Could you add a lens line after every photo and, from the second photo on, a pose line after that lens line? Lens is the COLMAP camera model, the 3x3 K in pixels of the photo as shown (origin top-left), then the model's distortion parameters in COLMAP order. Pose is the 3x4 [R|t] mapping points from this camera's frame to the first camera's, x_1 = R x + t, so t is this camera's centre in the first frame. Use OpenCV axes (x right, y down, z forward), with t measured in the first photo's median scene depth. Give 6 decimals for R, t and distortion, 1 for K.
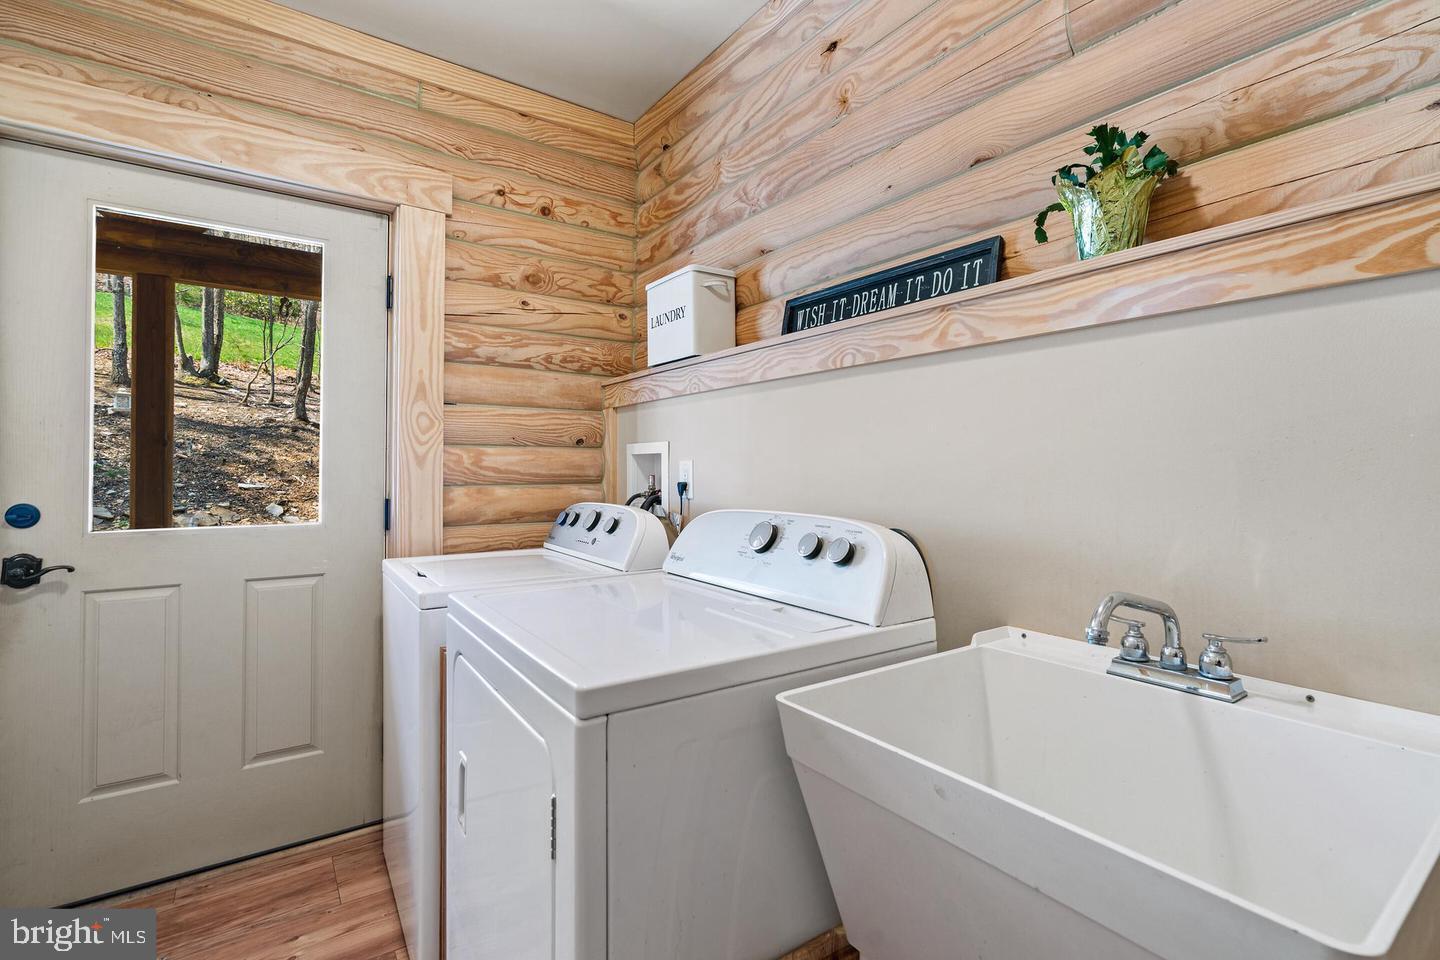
lens RADIAL K [[654.6, 0, 714.9], [0, 654.6, 472.0], [0, 0, 1]] dist [-0.002902, 0.002147]
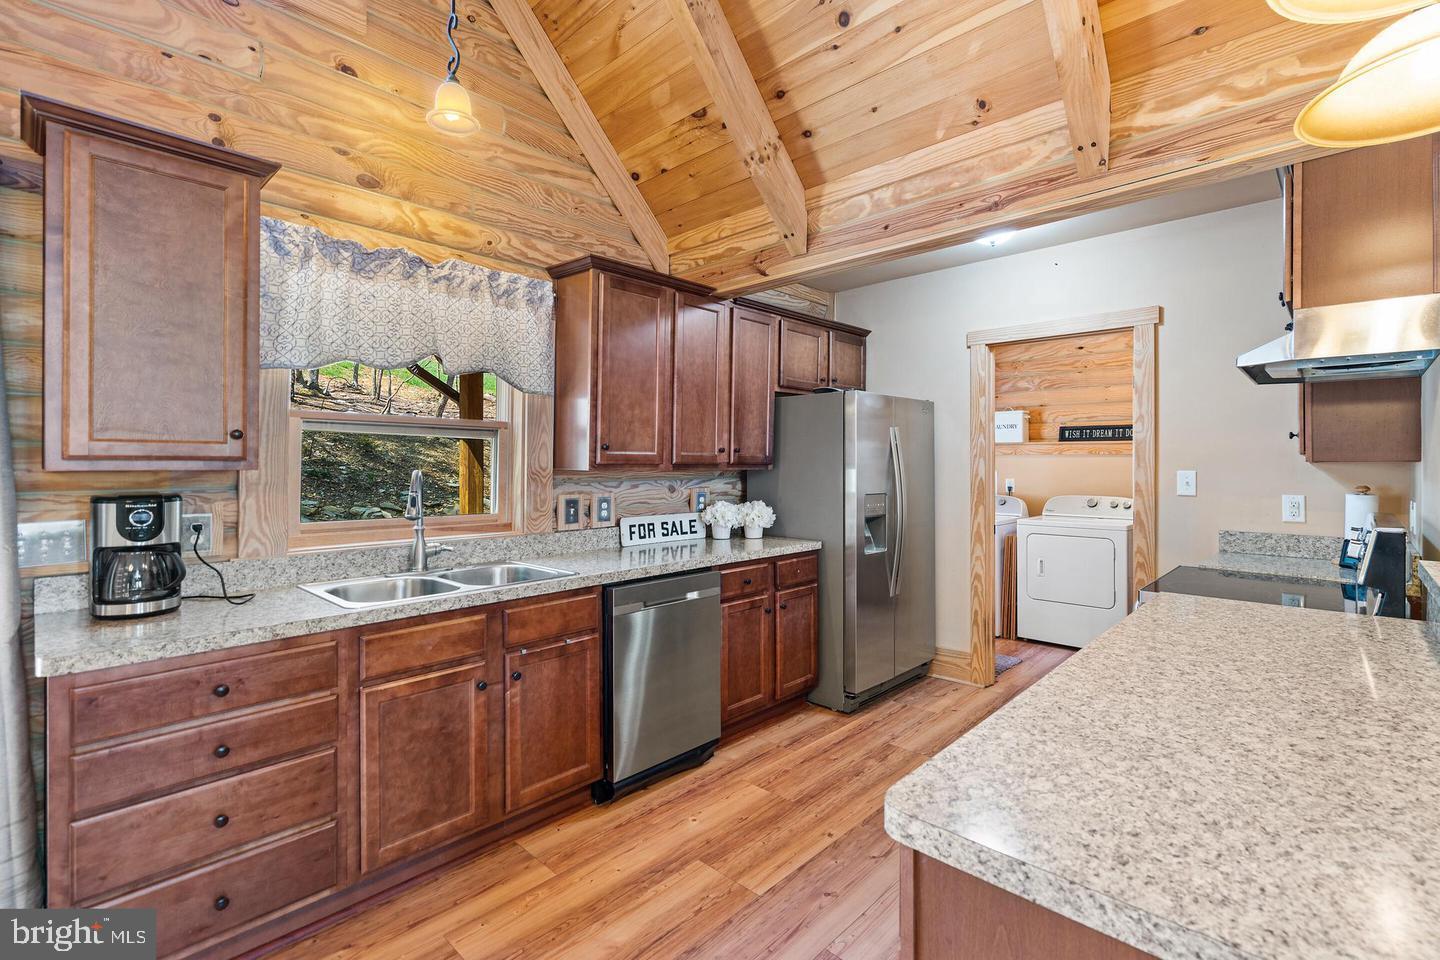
lens RADIAL K [[654.6, 0, 729.8], [0, 654.6, 457.9], [0, 0, 1]] dist [-0.002902, 0.002147]
pose [[0.977874, -0.003896, 0.209160, -2.063361], [0.004985, 0.999977, -0.004679, -0.116283], [-0.209137, 0.005618, 0.977870, -1.660172]]
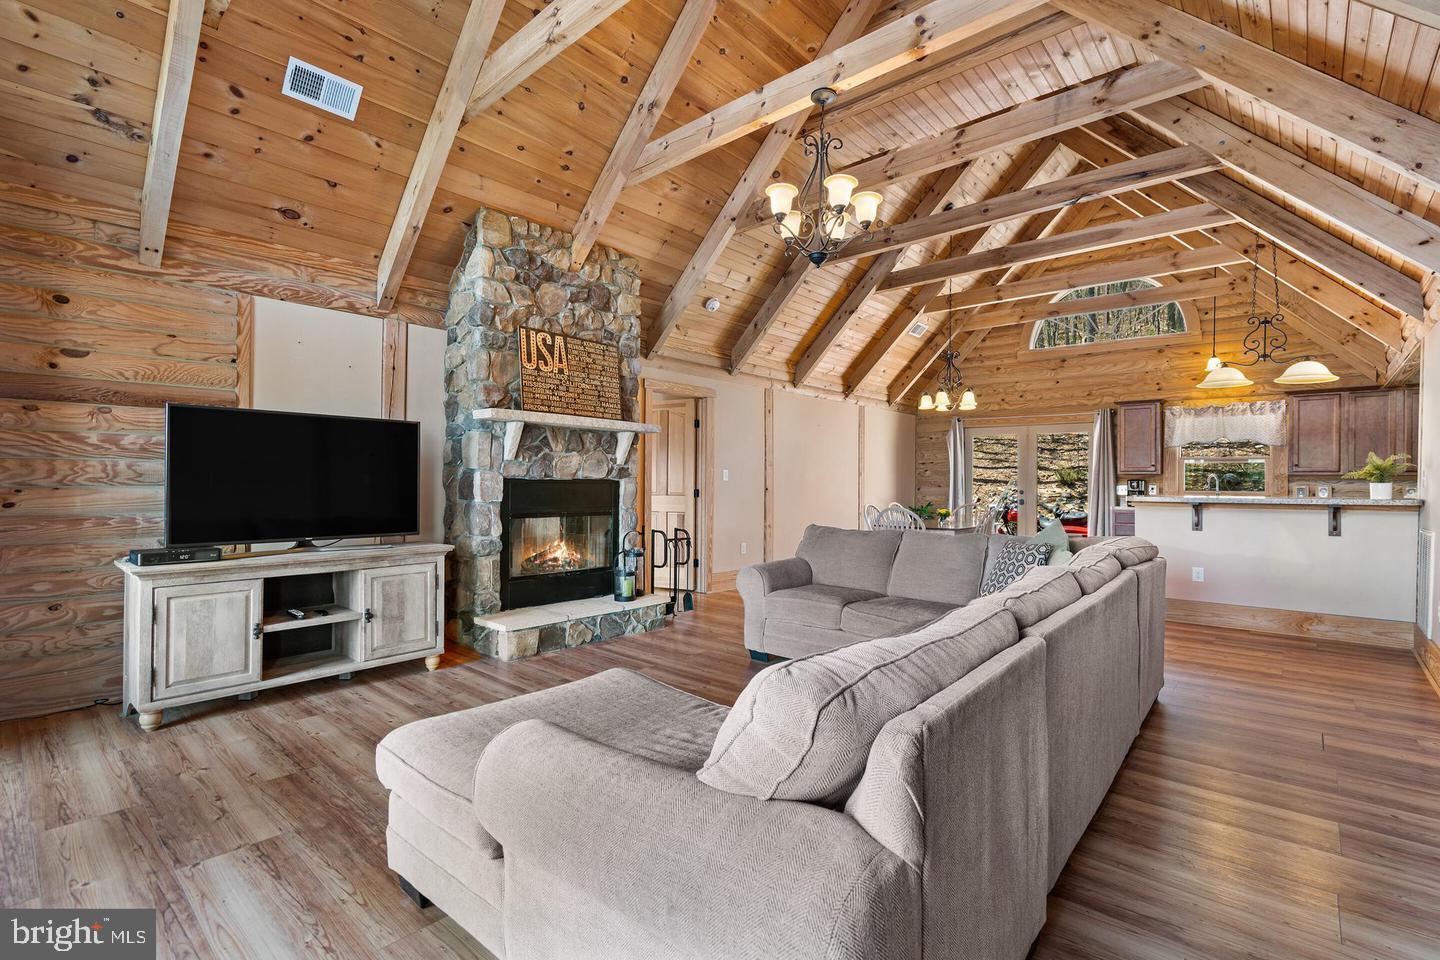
lens RADIAL K [[654.6, 0, 715.2], [0, 654.6, 477.8], [0, 0, 1]] dist [-0.002902, 0.002147]
pose [[0.234356, -0.010404, -0.972095, 1.090026], [-0.003717, 0.999926, -0.011598, -0.013066], [0.972144, 0.006331, 0.234300, -4.484281]]
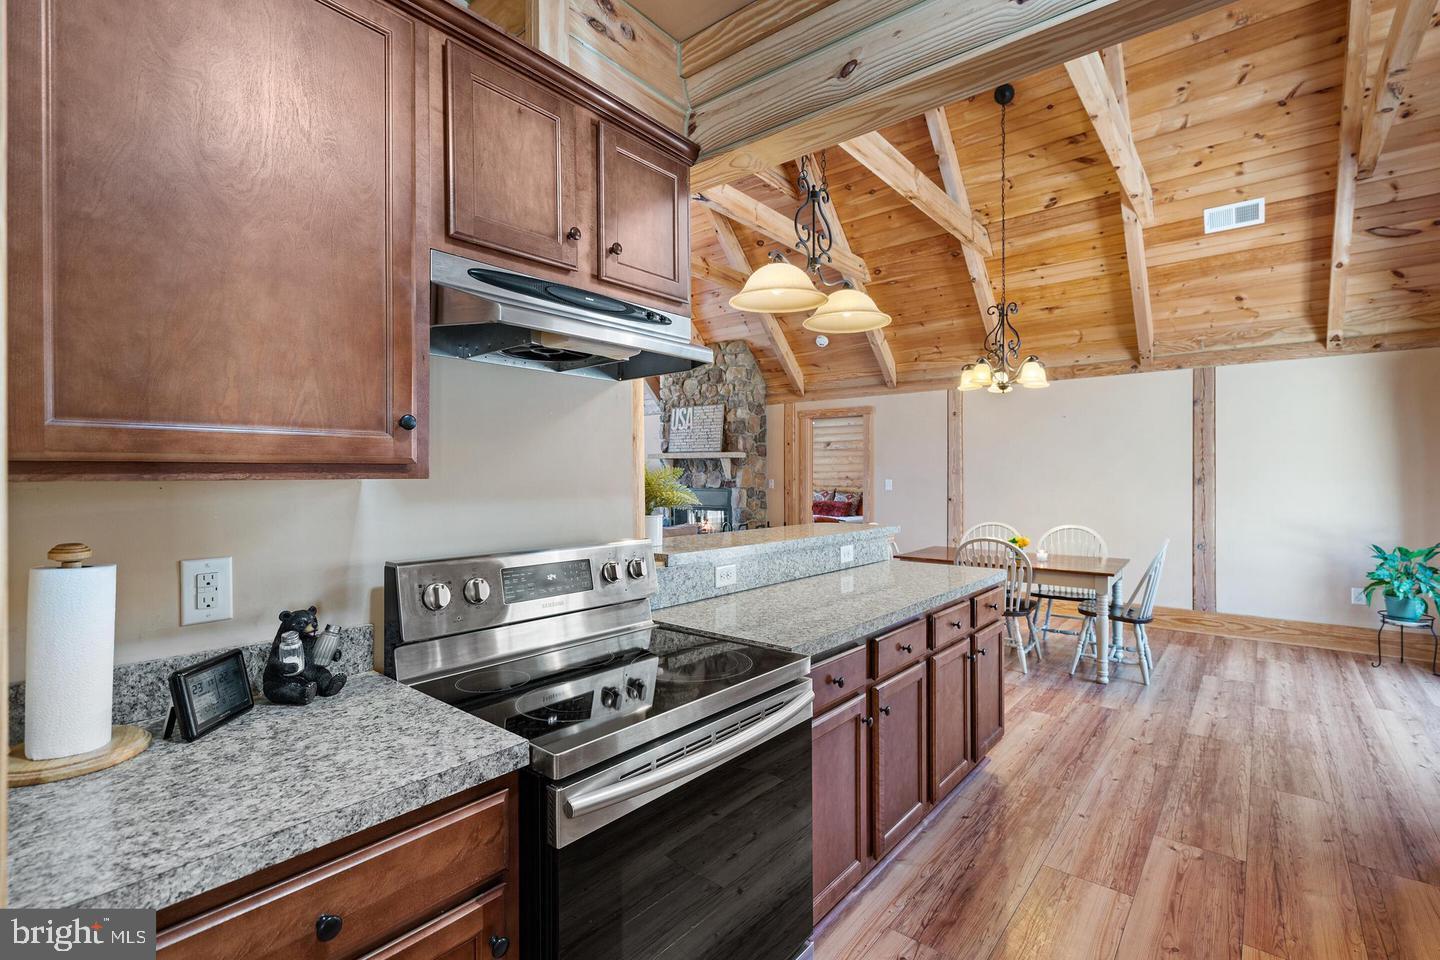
lens RADIAL K [[654.6, 0, 733.4], [0, 654.6, 467.5], [0, 0, 1]] dist [-0.002902, 0.002147]
pose [[-0.959031, -0.005783, -0.283241, -0.669039], [-0.000662, 0.999835, -0.018172, -0.108191], [0.283299, -0.017240, -0.958877, 0.238797]]
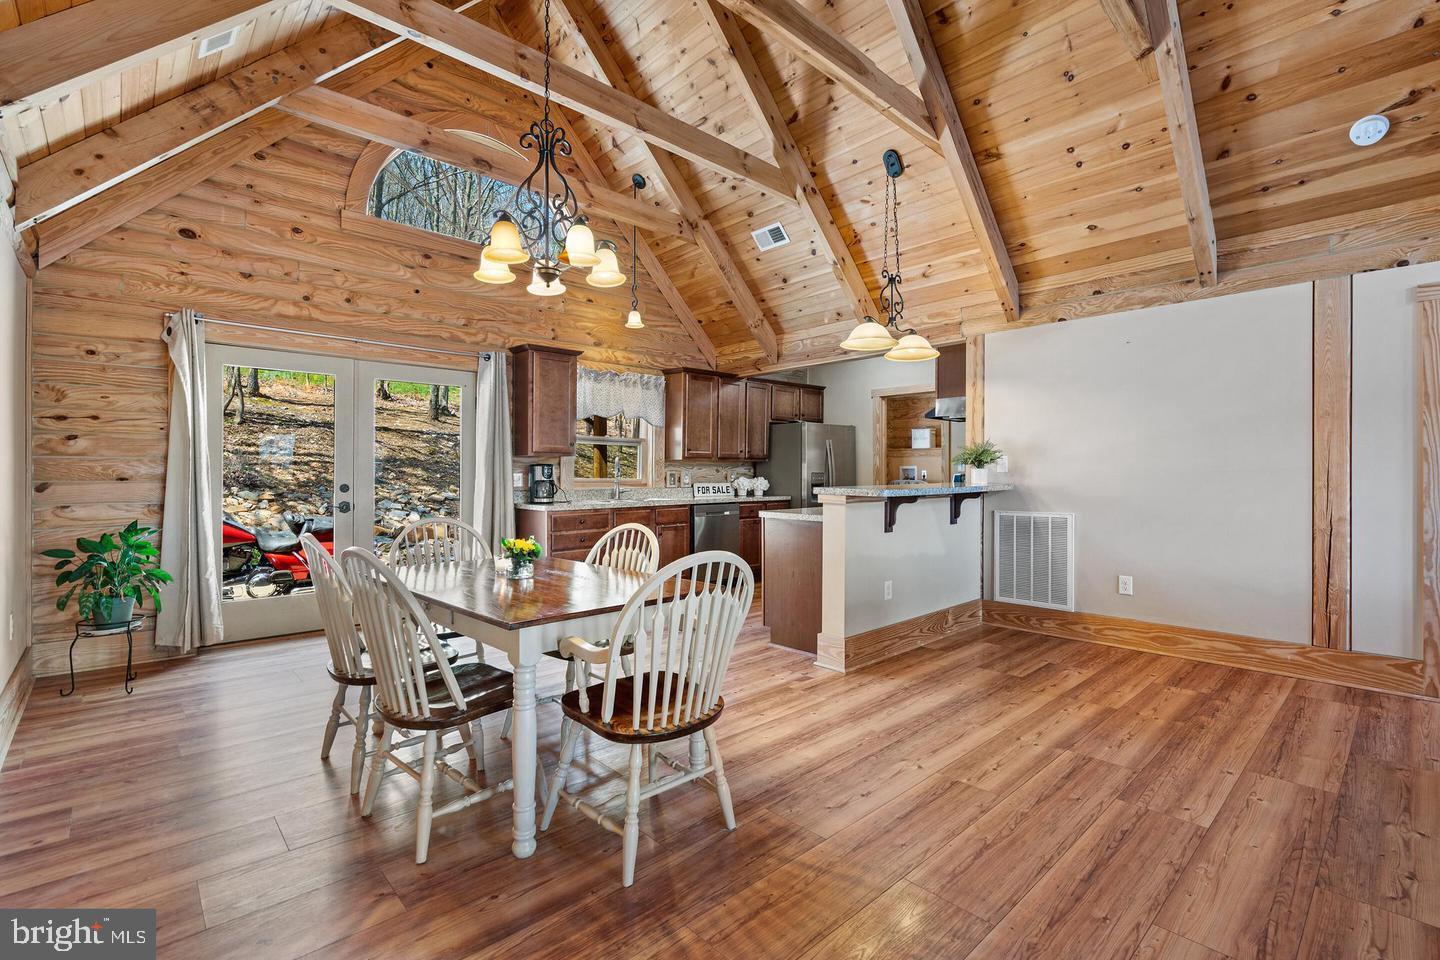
lens RADIAL K [[654.6, 0, 735.7], [0, 654.6, 466.9], [0, 0, 1]] dist [-0.002902, 0.002147]
pose [[0.988277, -0.005755, 0.152563, -2.331677], [0.006796, 0.999957, -0.006308, -0.027656], [-0.152520, 0.007270, 0.988274, -3.738257]]
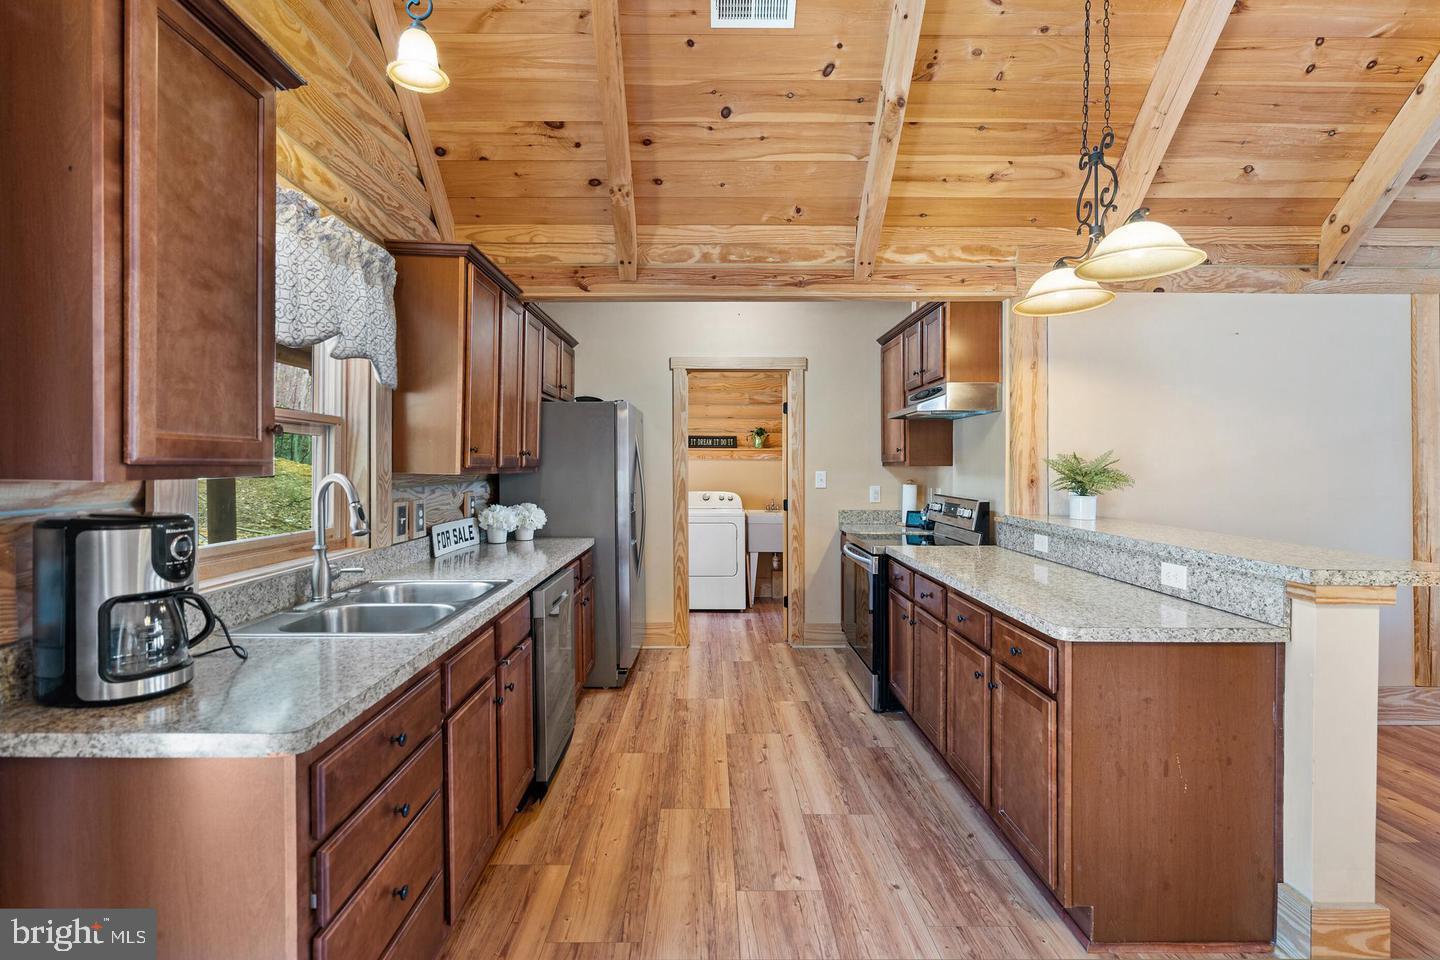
lens RADIAL K [[682.0, 0, 712.9], [0, 682.0, 469.2], [0, 0, 1]] dist [-0.006117, 0.002480]
pose [[0.561030, -0.010320, 0.827731, -3.026367], [-0.000928, 0.999914, 0.013095, -0.127918], [-0.827795, -0.008115, 0.560972, -1.362669]]
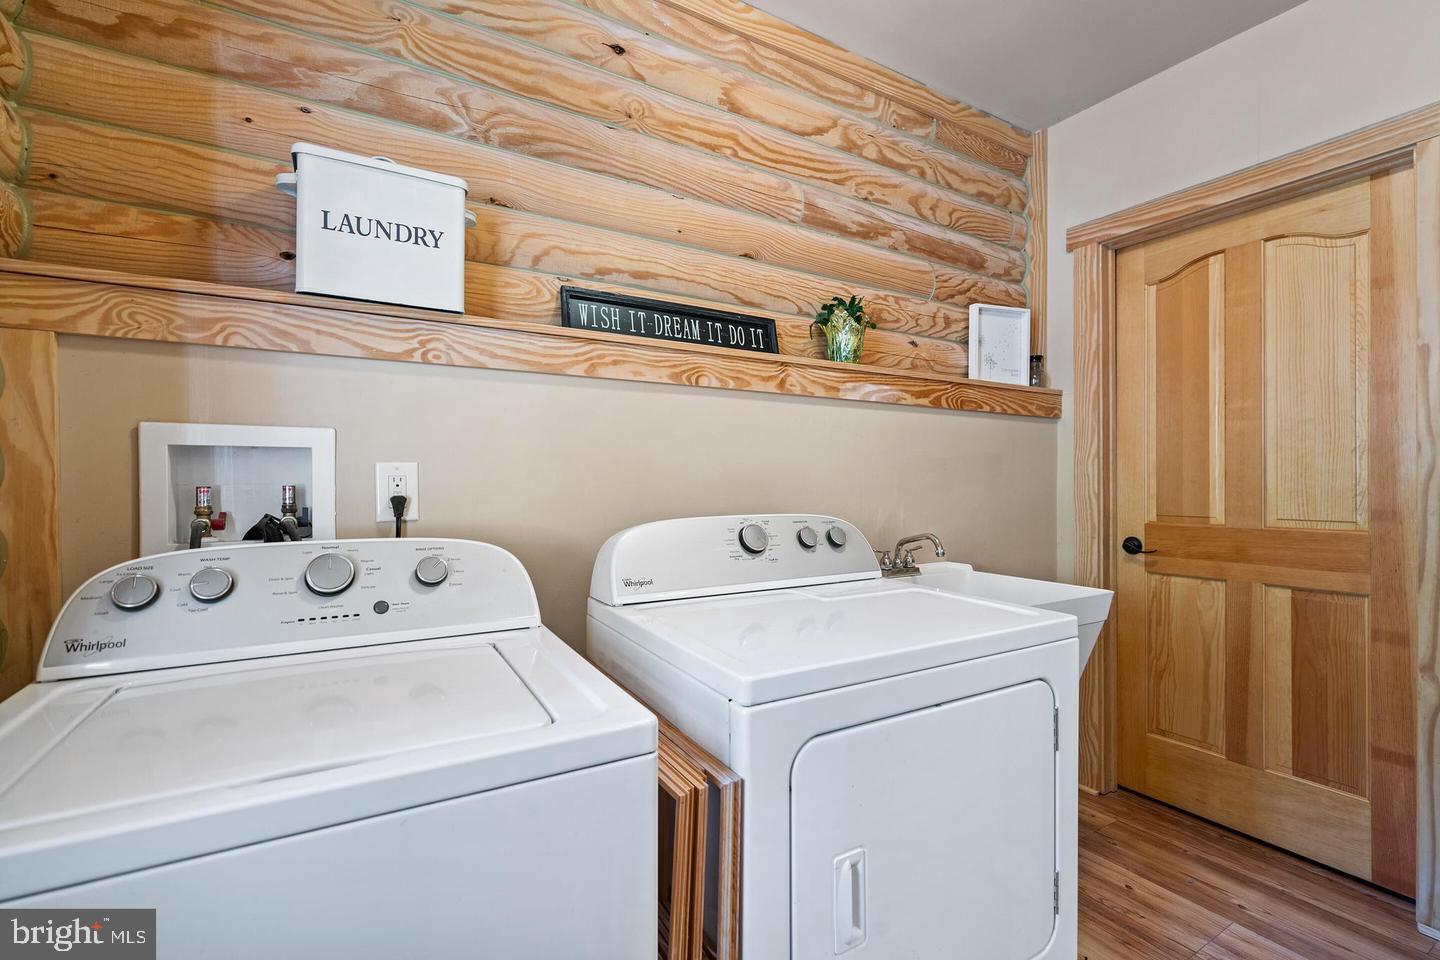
lens RADIAL K [[654.6, 0, 728.3], [0, 654.6, 487.5], [0, 0, 1]] dist [-0.002902, 0.002147]
pose [[0.062377, -0.019878, 0.997855, -0.789725], [-0.001294, 0.999799, 0.019997, -0.007274], [-0.998052, -0.002539, 0.062338, 0.750260]]
